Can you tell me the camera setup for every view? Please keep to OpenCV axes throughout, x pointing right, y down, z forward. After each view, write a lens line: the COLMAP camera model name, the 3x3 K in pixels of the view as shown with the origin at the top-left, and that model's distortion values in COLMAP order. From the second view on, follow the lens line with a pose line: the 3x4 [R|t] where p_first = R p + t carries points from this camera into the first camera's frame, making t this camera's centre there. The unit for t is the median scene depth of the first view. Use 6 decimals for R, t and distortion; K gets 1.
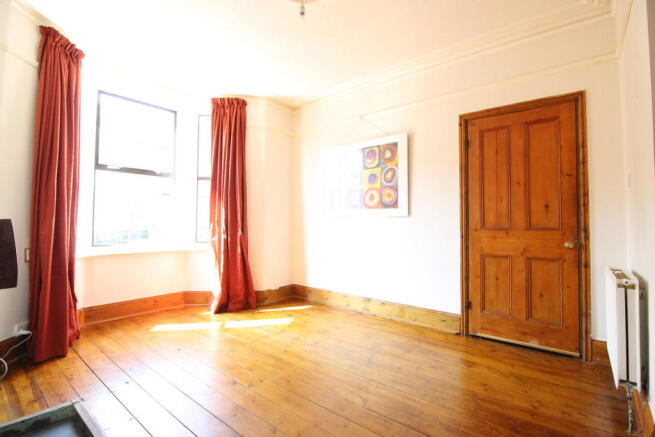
lens RADIAL K [[302.8, 0, 331.2], [0, 302.8, 215.0], [0, 0, 1]] dist [0.001978, -0.016915]
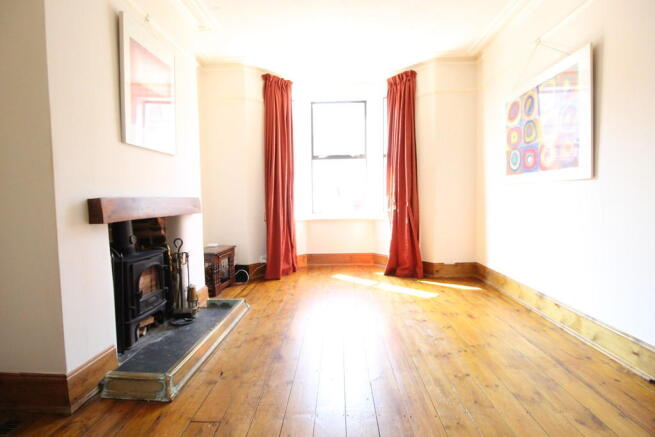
lens RADIAL K [[302.8, 0, 331.2], [0, 302.8, 215.0], [0, 0, 1]] dist [0.001978, -0.016915]
pose [[0.605930, 0.030259, -0.794942, 0.399502], [0.043201, 0.996550, 0.070862, 0.011186], [0.794344, -0.077280, 0.602532, 0.174122]]
